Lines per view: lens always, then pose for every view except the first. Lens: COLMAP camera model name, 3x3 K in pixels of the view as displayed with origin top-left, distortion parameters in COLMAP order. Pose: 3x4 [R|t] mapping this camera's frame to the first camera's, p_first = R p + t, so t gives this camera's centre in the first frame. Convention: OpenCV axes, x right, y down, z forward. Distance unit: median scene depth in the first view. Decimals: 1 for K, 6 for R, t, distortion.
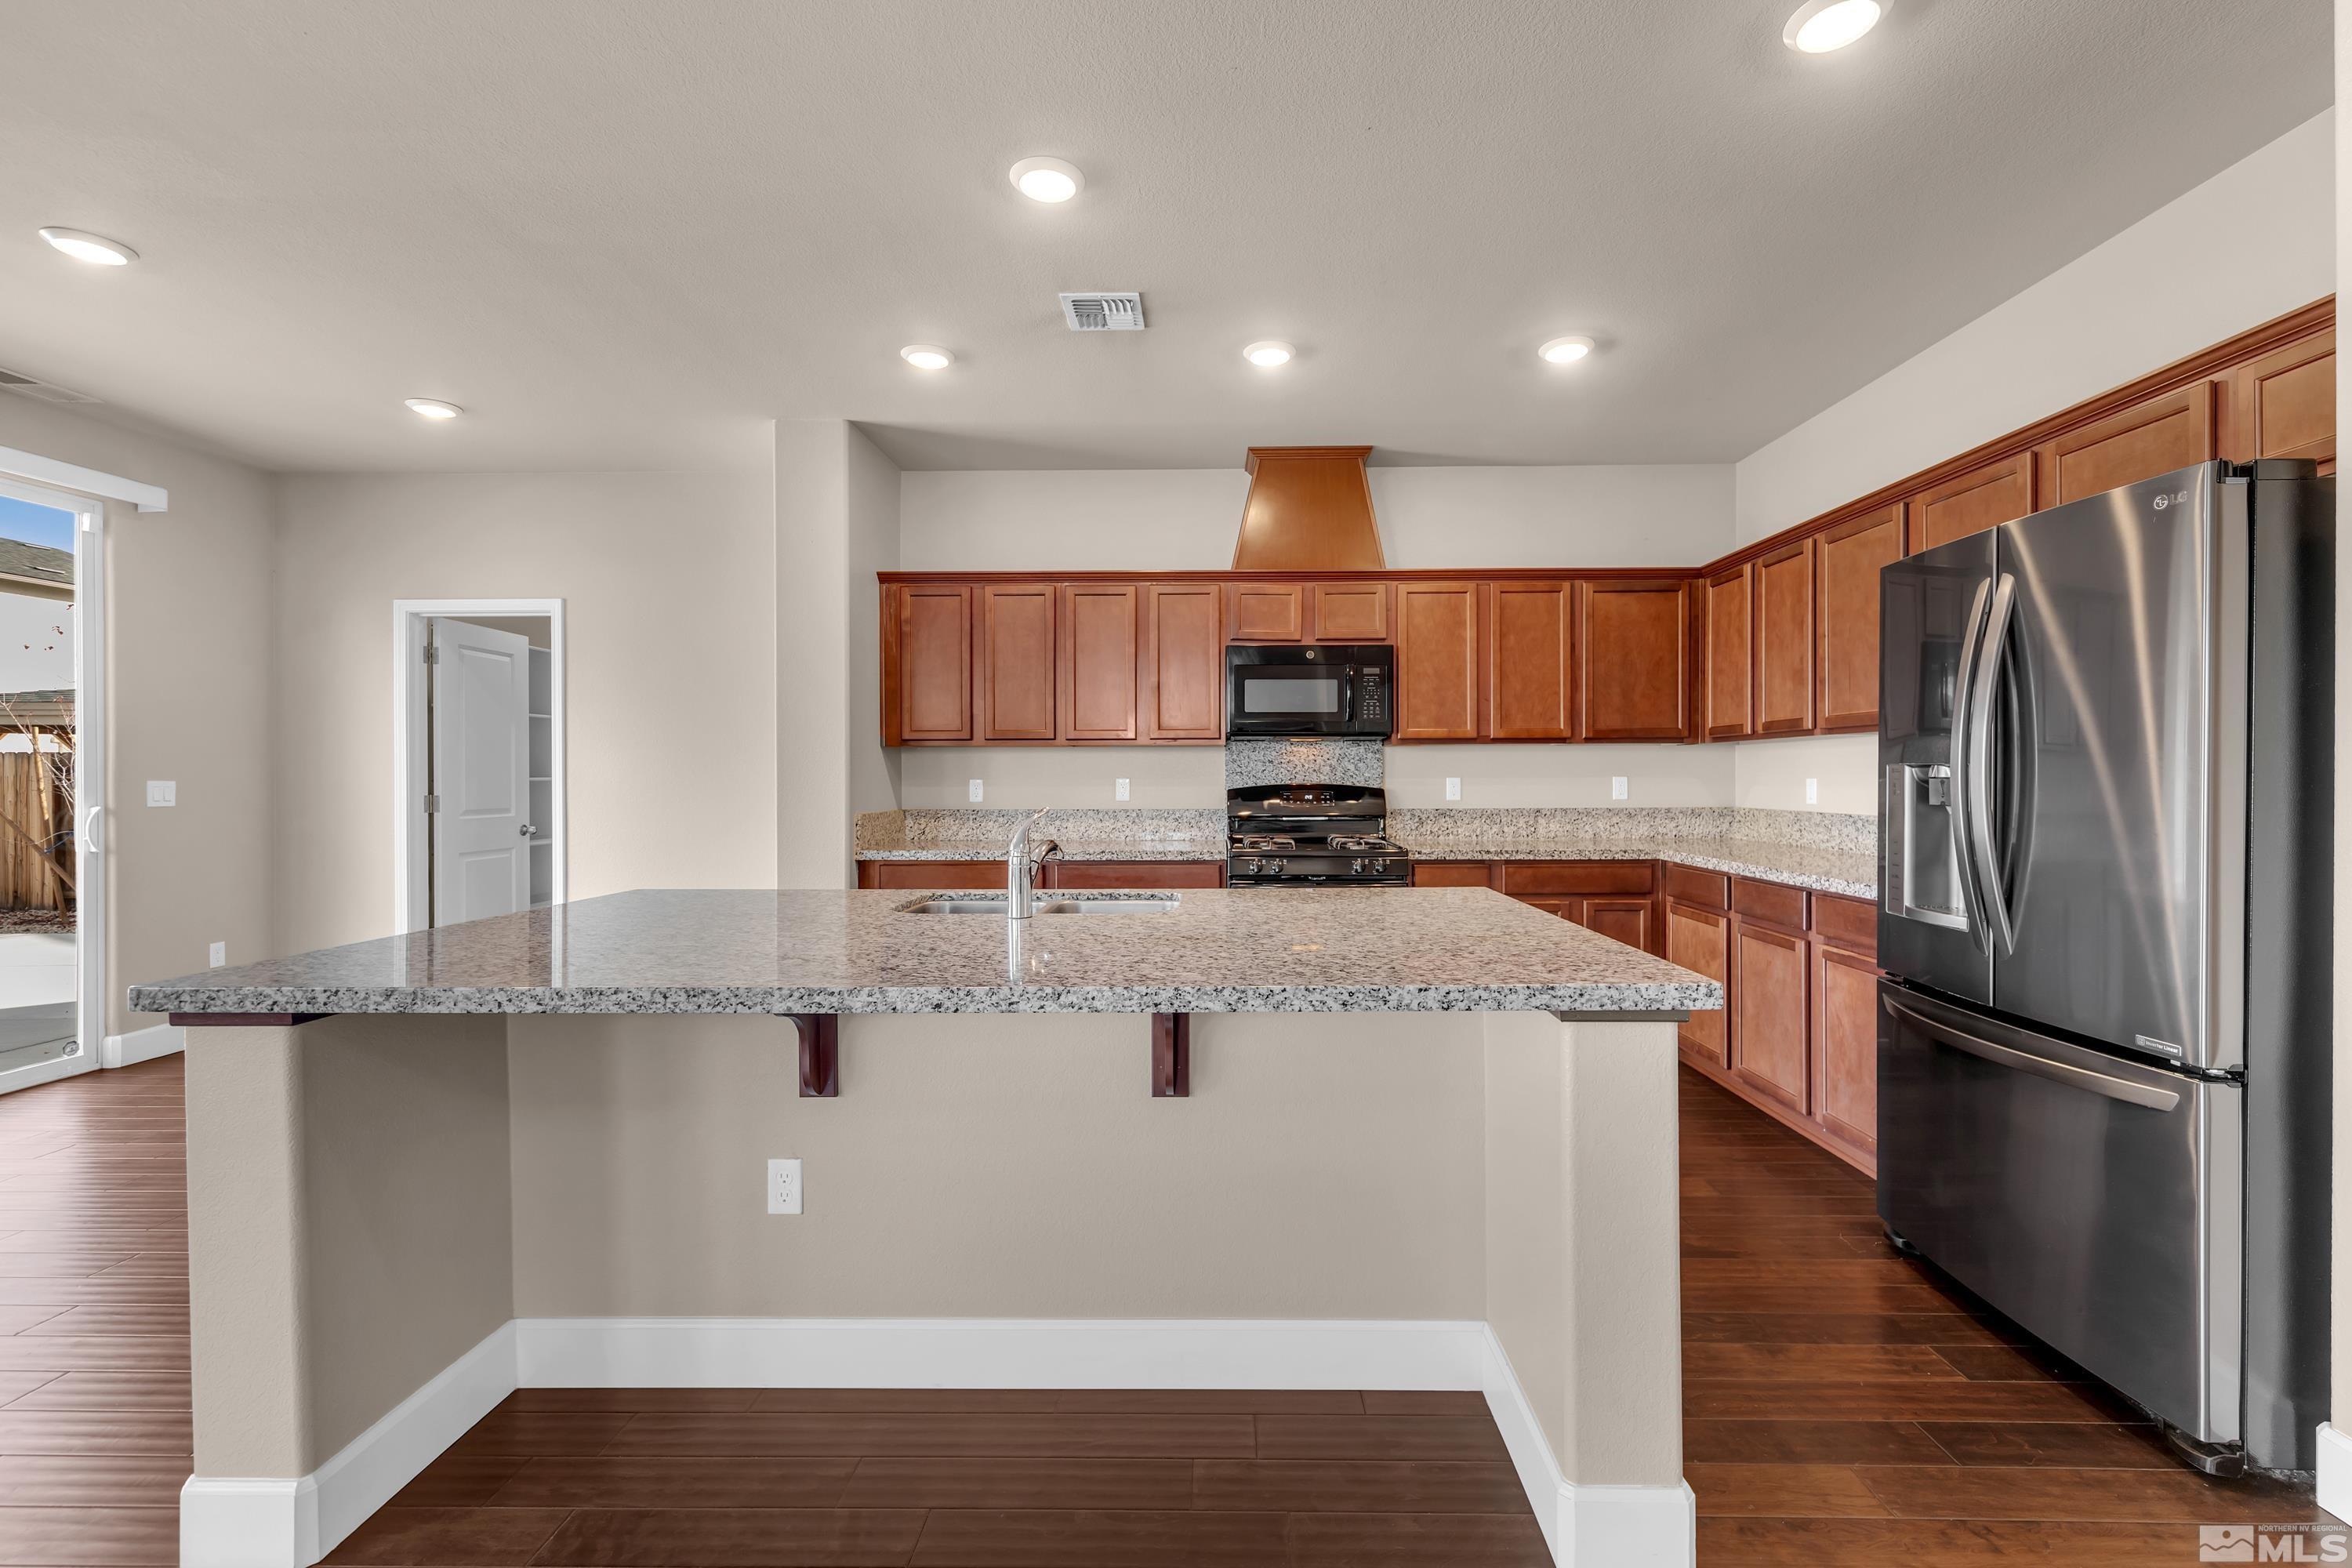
lens RADIAL K [[982.9, 0, 1197.4], [0, 982.9, 778.3], [0, 0, 1]] dist [0.001459, -0.000266]
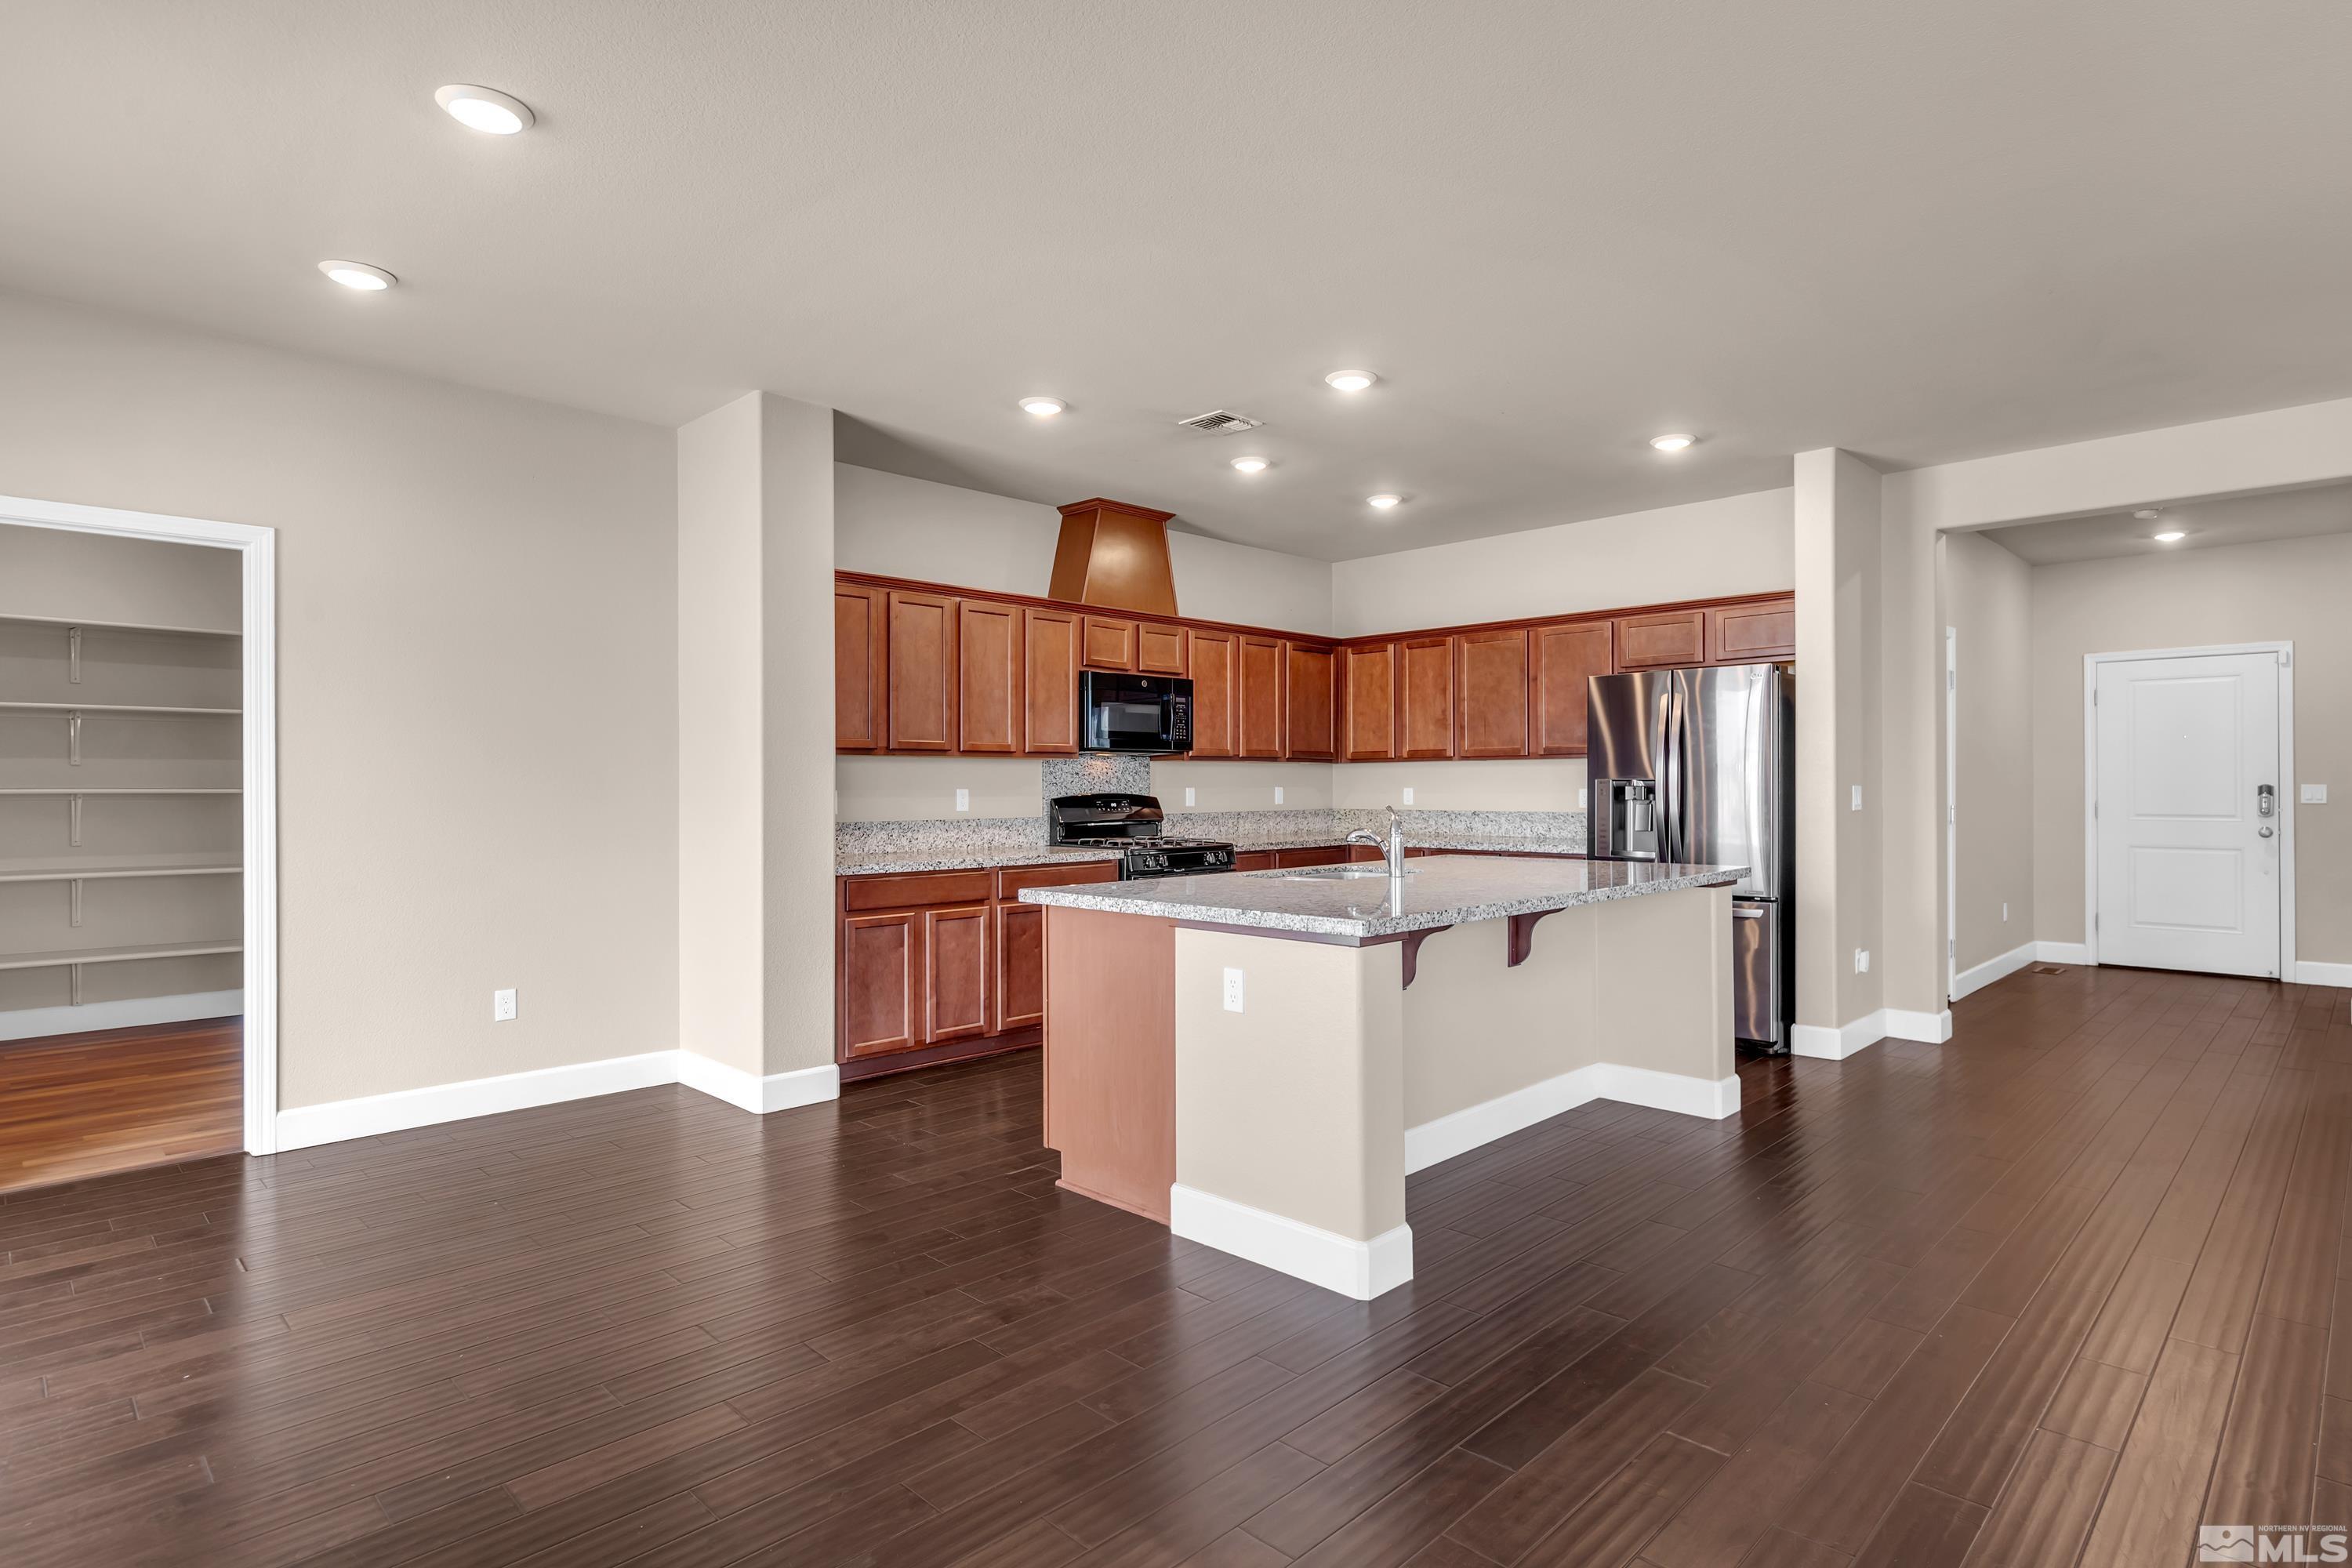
lens RADIAL K [[1215.5, 0, 1182.4], [0, 1215.5, 778.7], [0, 0, 1]] dist [0.001607, 0.001001]
pose [[0.693352, 0.003952, 0.720588, -0.898804], [0.002594, 0.999965, -0.007981, 0.000333], [-0.720594, 0.007403, 0.693317, -0.043115]]
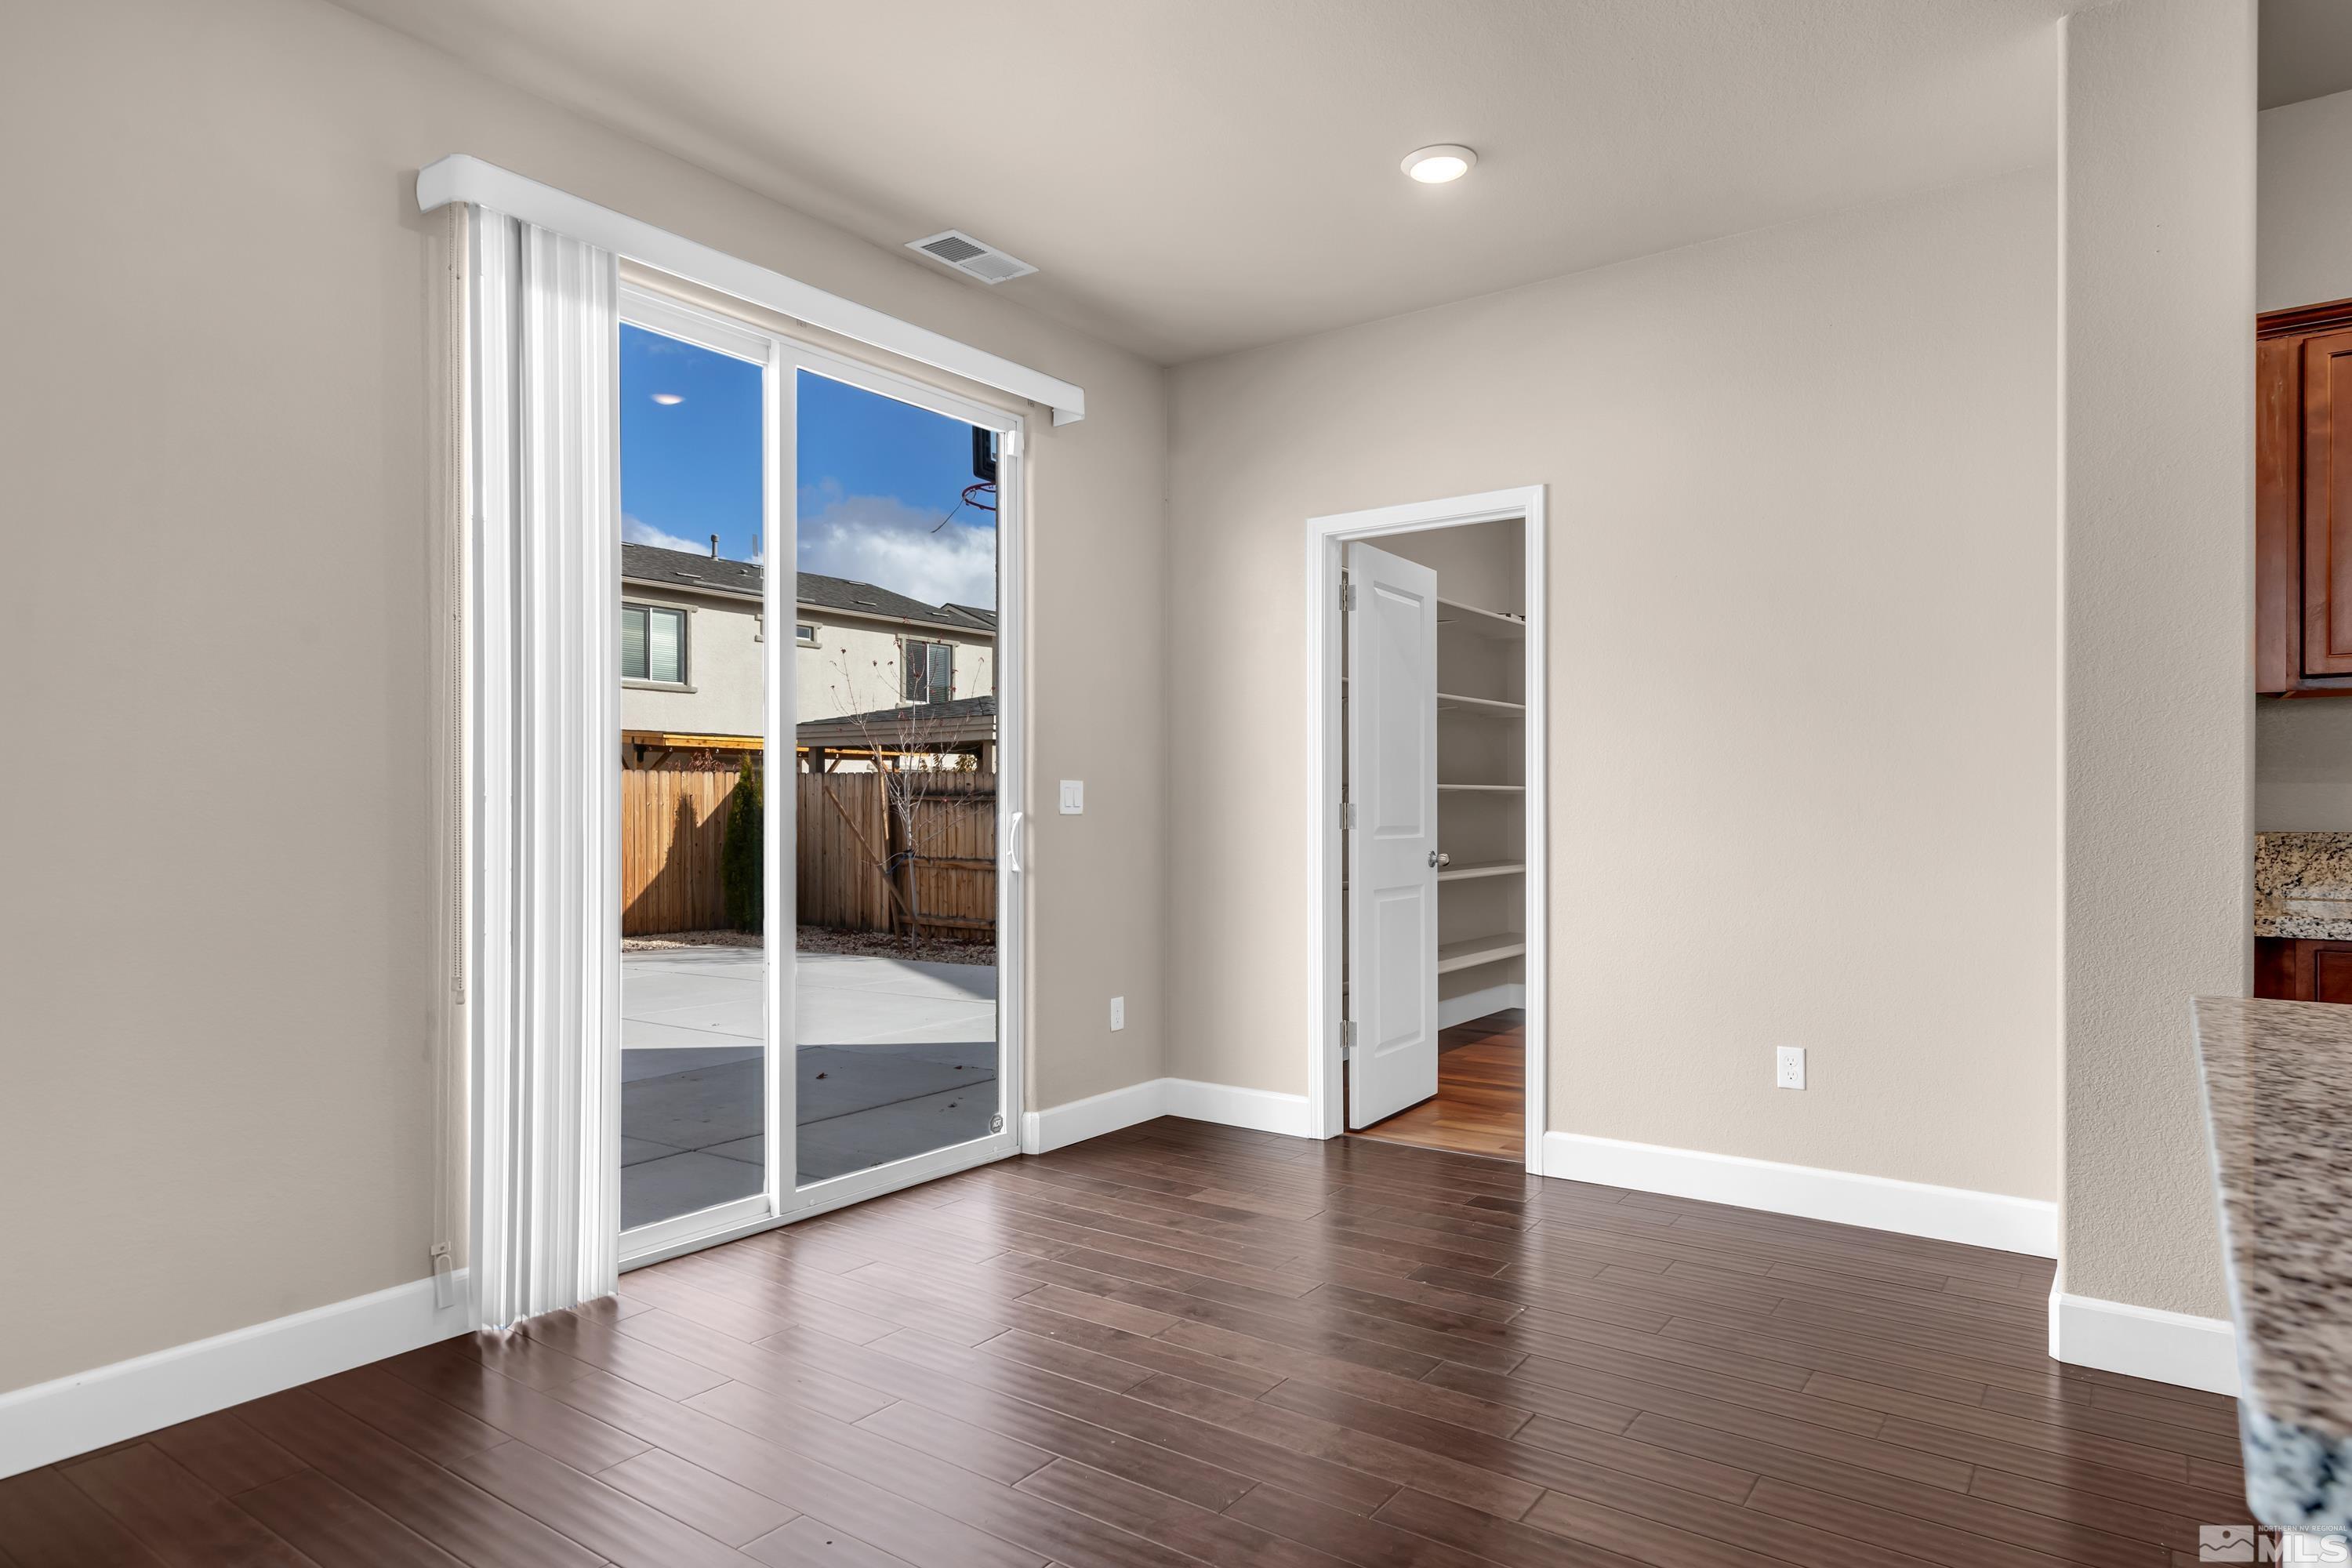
lens RADIAL K [[1351.4, 0, 1214.0], [0, 1351.4, 806.0], [0, 0, 1]] dist [0.004037, 0.001863]
pose [[0.826511, 0.001456, -0.562919, -0.373370], [-0.002559, 0.999996, -0.001172, 0.023239], [0.562915, 0.002409, 0.826511, 0.200346]]
